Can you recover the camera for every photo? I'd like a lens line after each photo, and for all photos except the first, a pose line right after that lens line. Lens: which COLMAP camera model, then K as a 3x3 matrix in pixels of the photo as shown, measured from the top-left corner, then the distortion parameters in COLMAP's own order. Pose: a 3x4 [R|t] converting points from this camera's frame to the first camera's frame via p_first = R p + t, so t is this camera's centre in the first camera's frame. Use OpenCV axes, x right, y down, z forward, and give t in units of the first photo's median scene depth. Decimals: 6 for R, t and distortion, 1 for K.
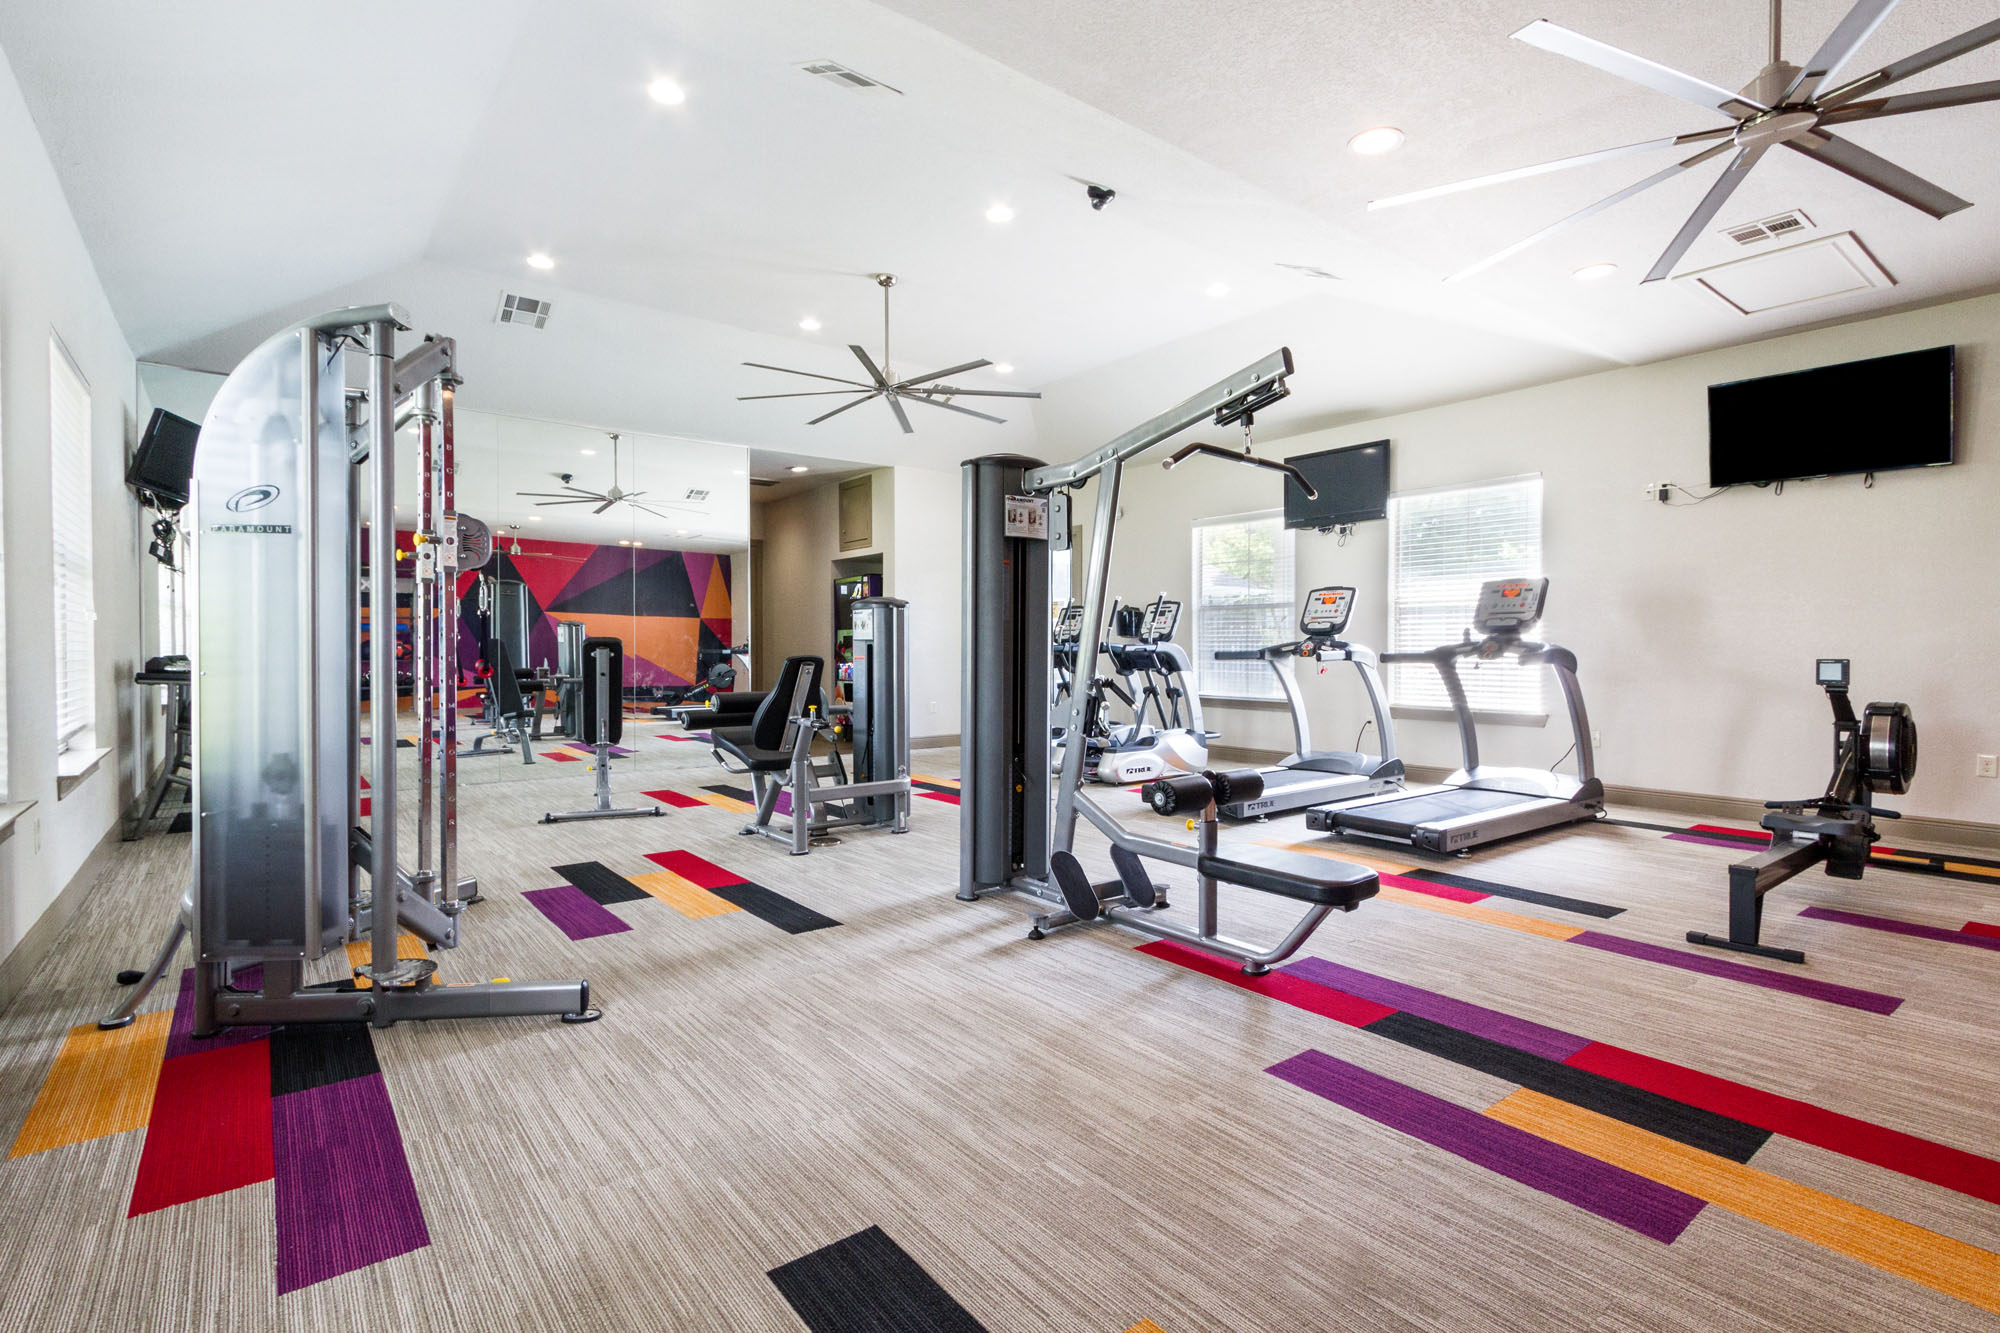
lens RADIAL K [[935.1, 0, 1003.4], [0, 935.1, 652.3], [0, 0, 1]] dist [0.000660, -0.000058]
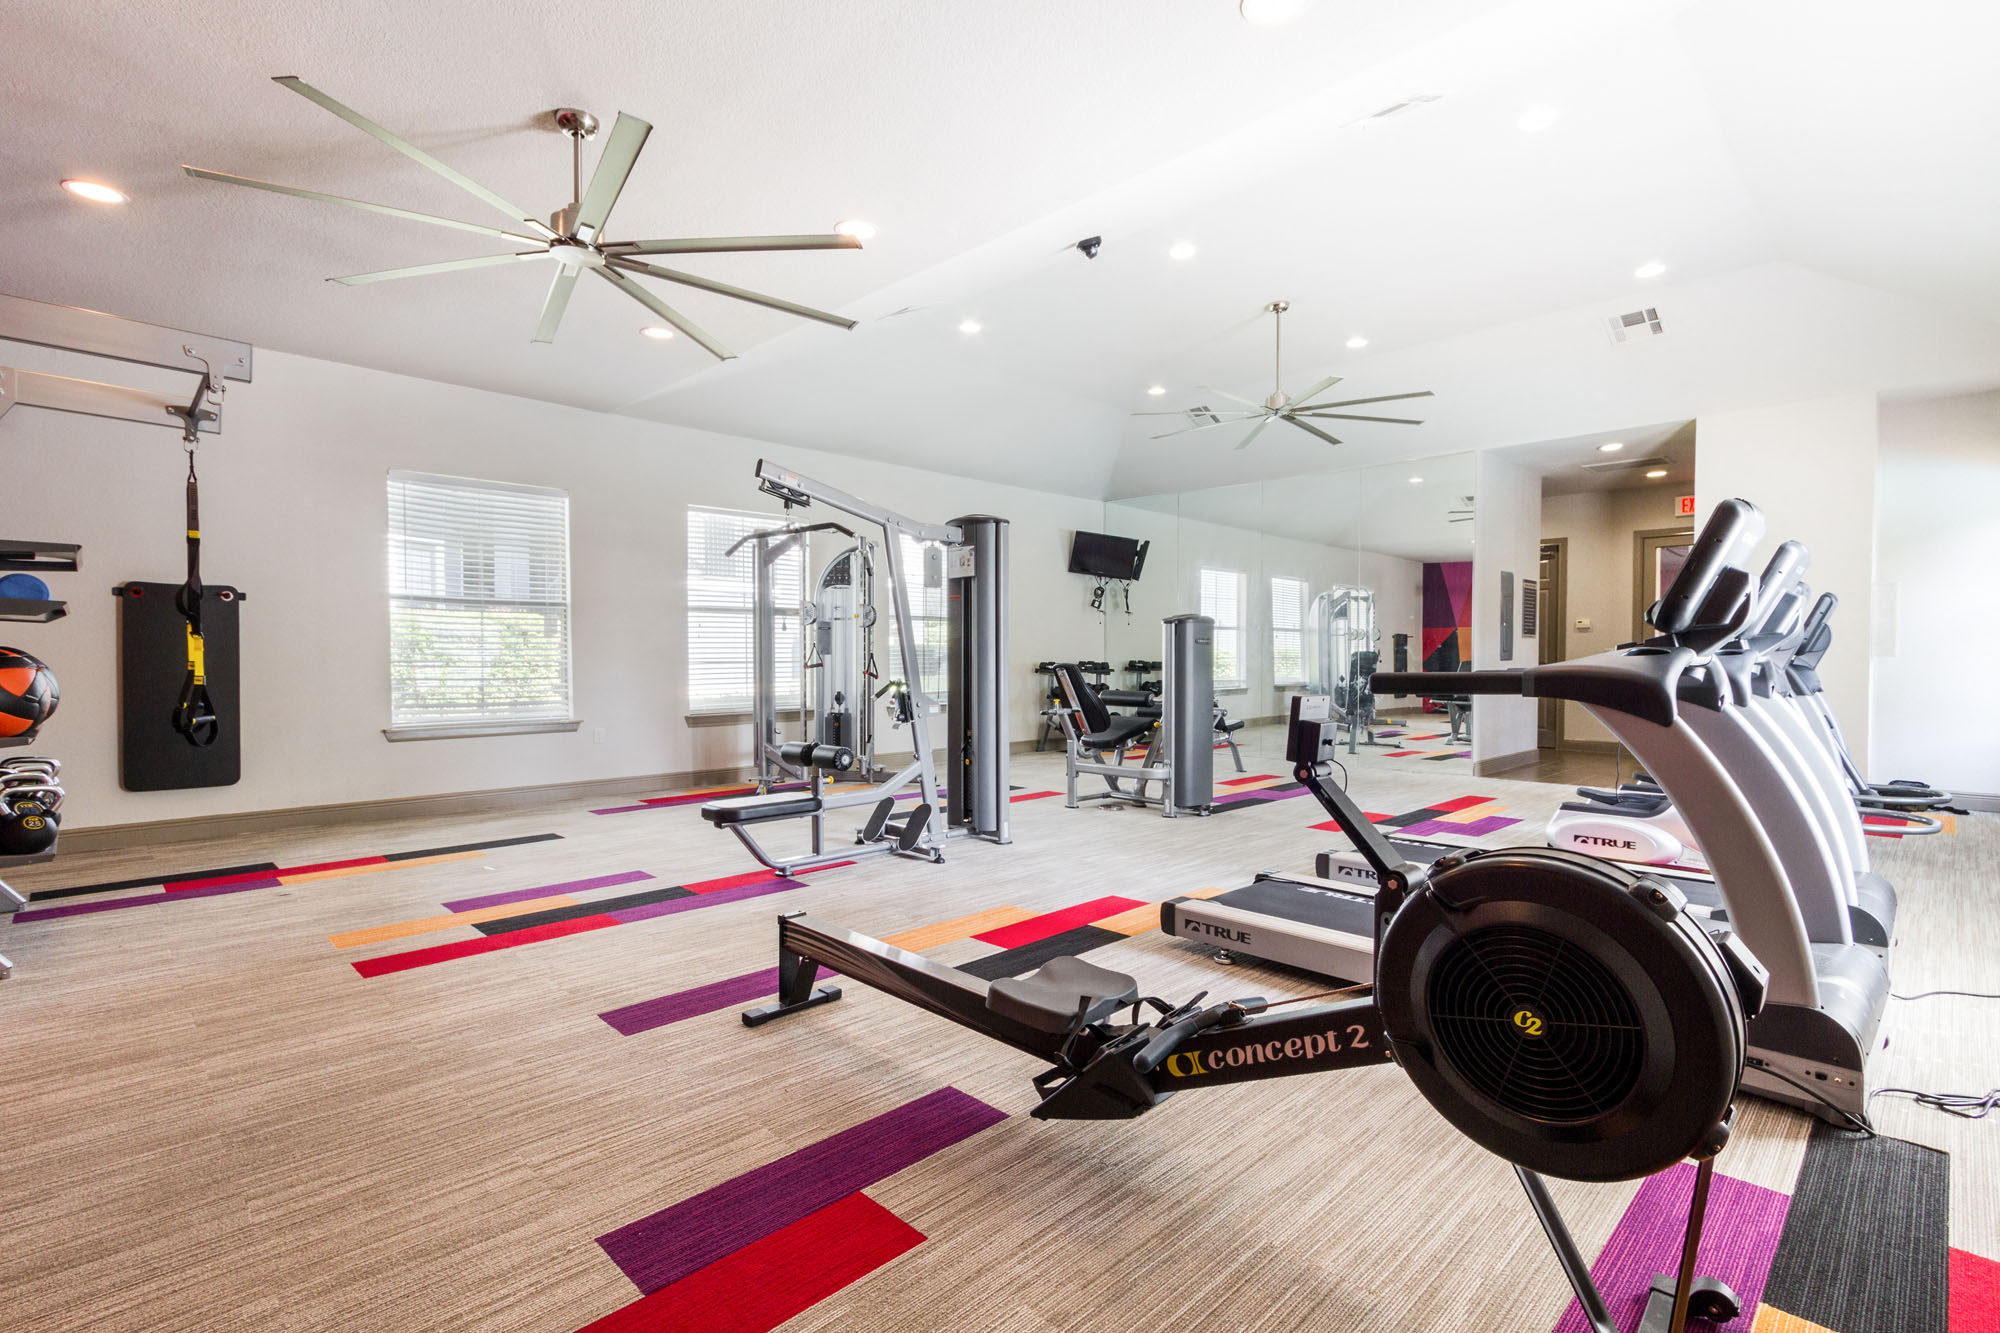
lens RADIAL K [[935.1, 0, 1003.4], [0, 935.1, 652.3], [0, 0, 1]] dist [0.000660, -0.000058]
pose [[0.124241, 0.001655, -0.992251, 1.909249], [-0.013092, 0.999914, 0.000028, -0.012362], [0.992166, 0.012987, 0.124252, 1.243383]]
